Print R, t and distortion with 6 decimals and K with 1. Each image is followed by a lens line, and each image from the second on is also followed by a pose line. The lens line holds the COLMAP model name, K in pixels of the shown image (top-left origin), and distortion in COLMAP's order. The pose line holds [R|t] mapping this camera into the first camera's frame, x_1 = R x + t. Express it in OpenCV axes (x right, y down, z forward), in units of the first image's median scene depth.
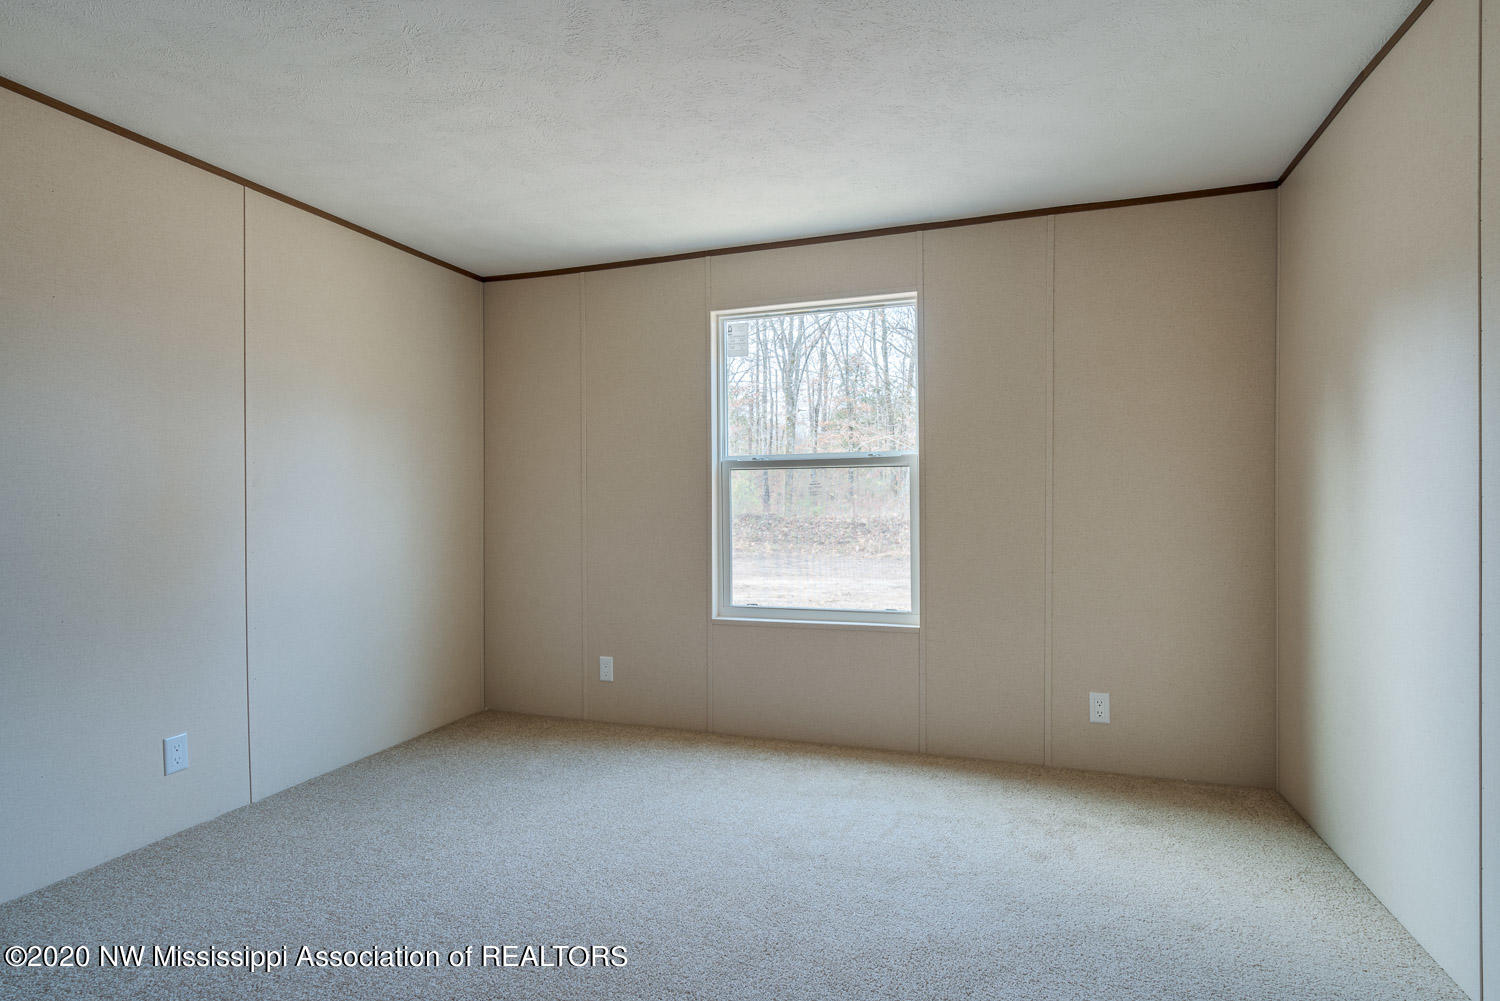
lens RADIAL K [[834.6, 0, 748.5], [0, 834.6, 486.4], [0, 0, 1]] dist [0.048102, 0.000119]
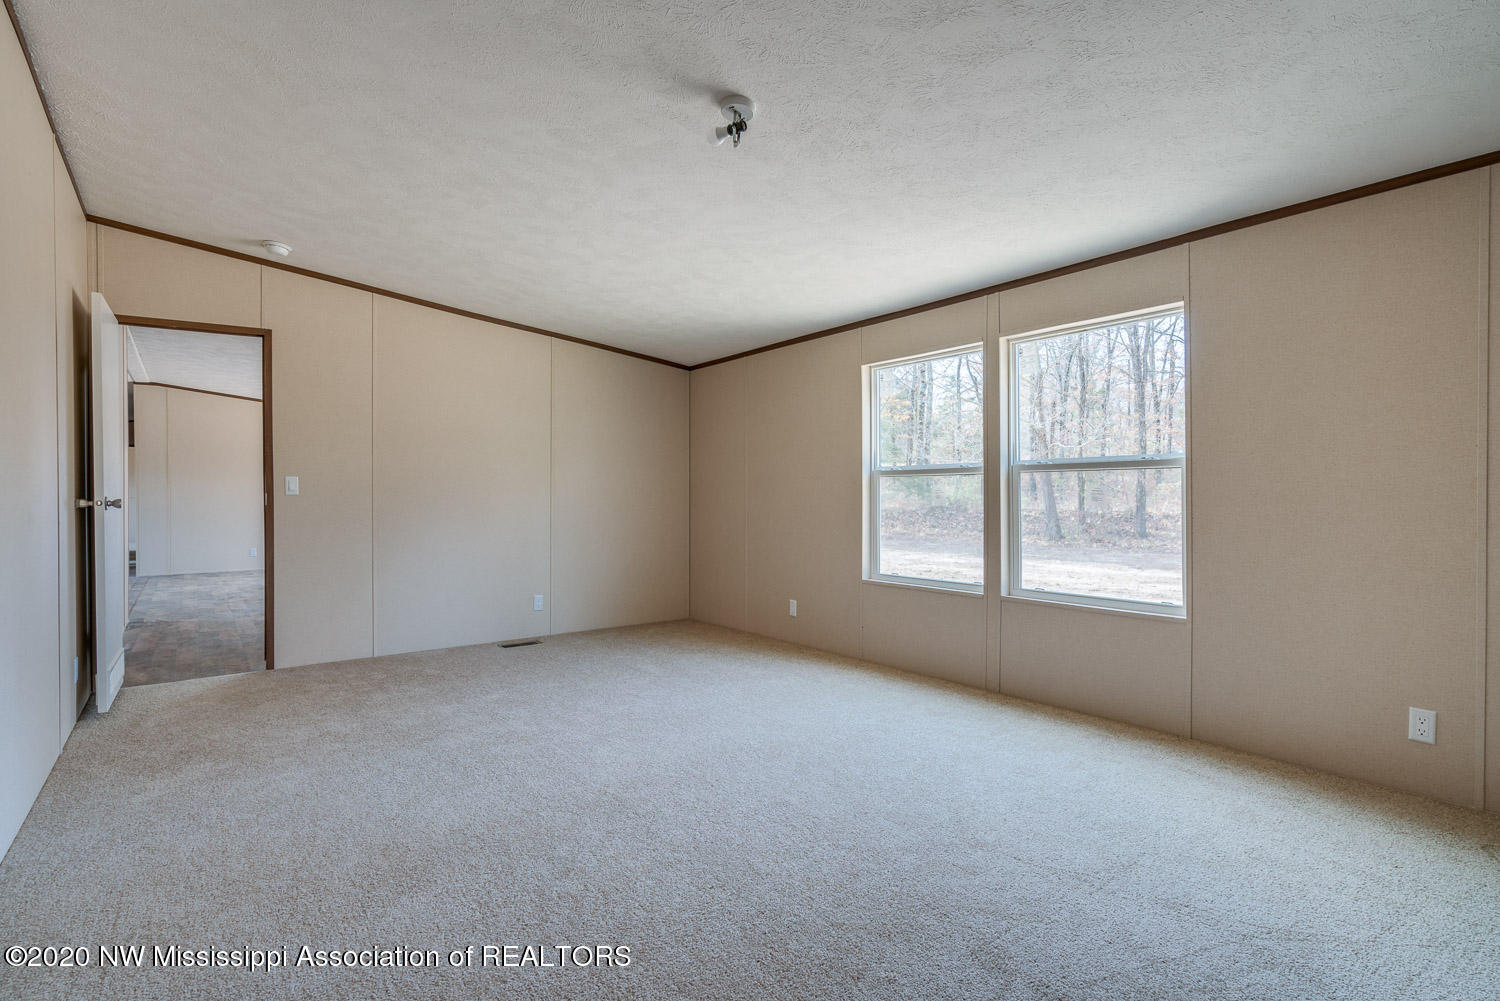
lens RADIAL K [[720.6, 0, 750.0], [0, 720.6, 500.5], [0, 0, 1]] dist [0.047503, 0.000159]
pose [[0.862550, 0.008534, -0.505899, 0.190770], [0.002277, 0.999782, 0.020748, -0.002325], [0.505966, -0.019048, 0.862343, -0.073985]]
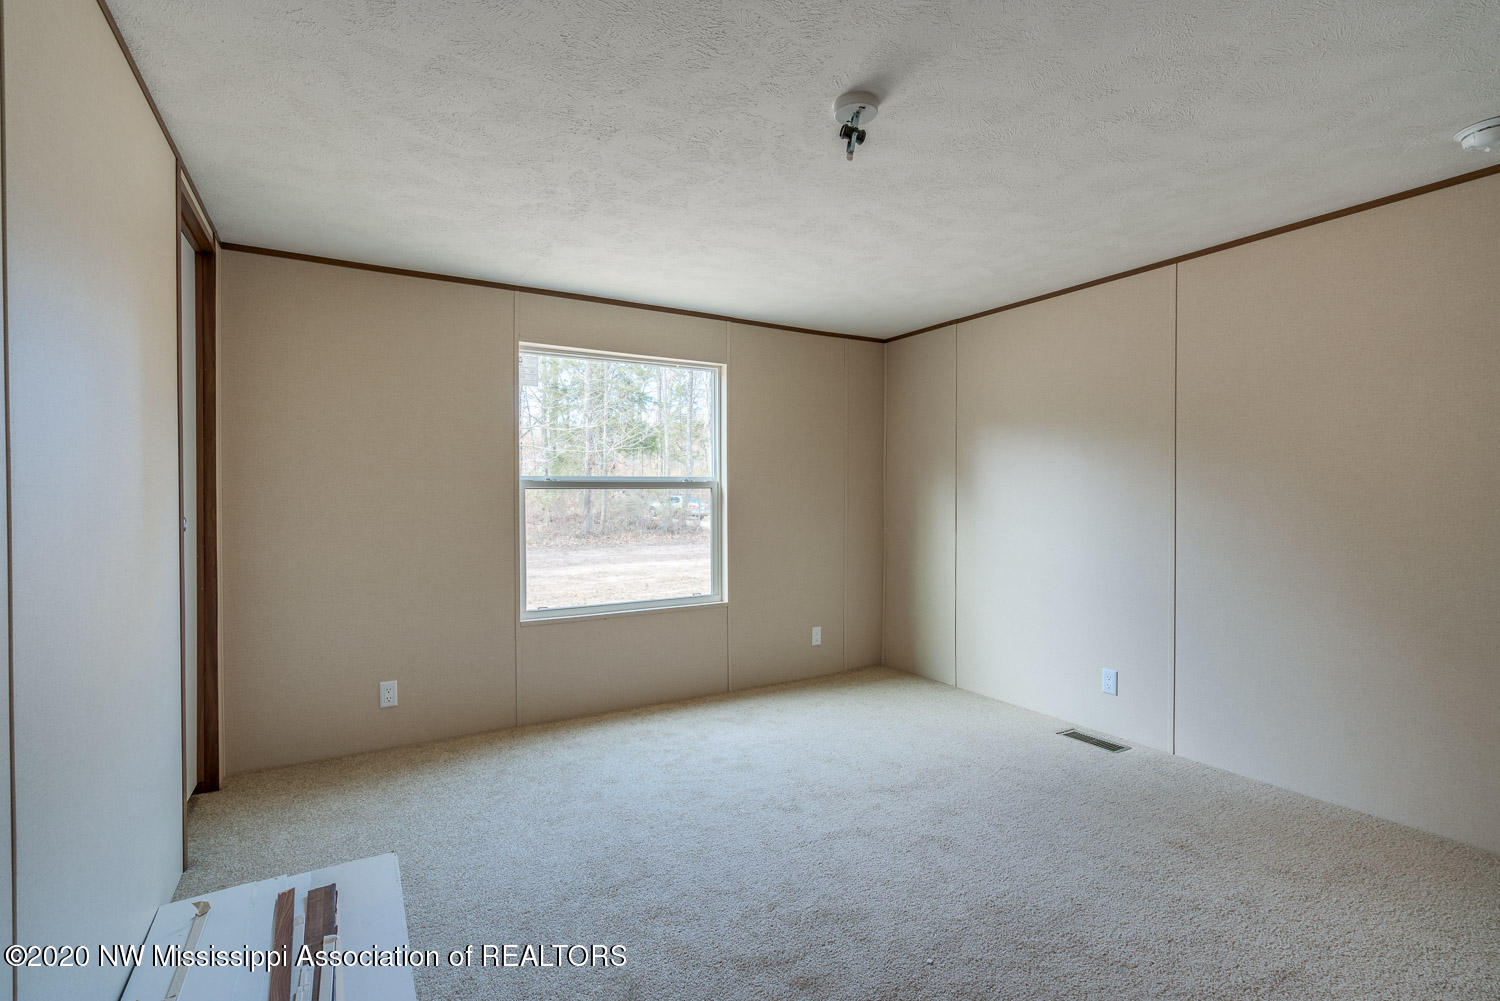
lens RADIAL K [[687.2, 0, 743.8], [0, 687.2, 518.5], [0, 0, 1]] dist [-0.018812, 0.001073]
pose [[0.612335, -0.011977, 0.790507, -0.717325], [0.000416, 0.999890, 0.014827, 0.009210], [-0.790598, -0.008750, 0.612273, 0.278497]]
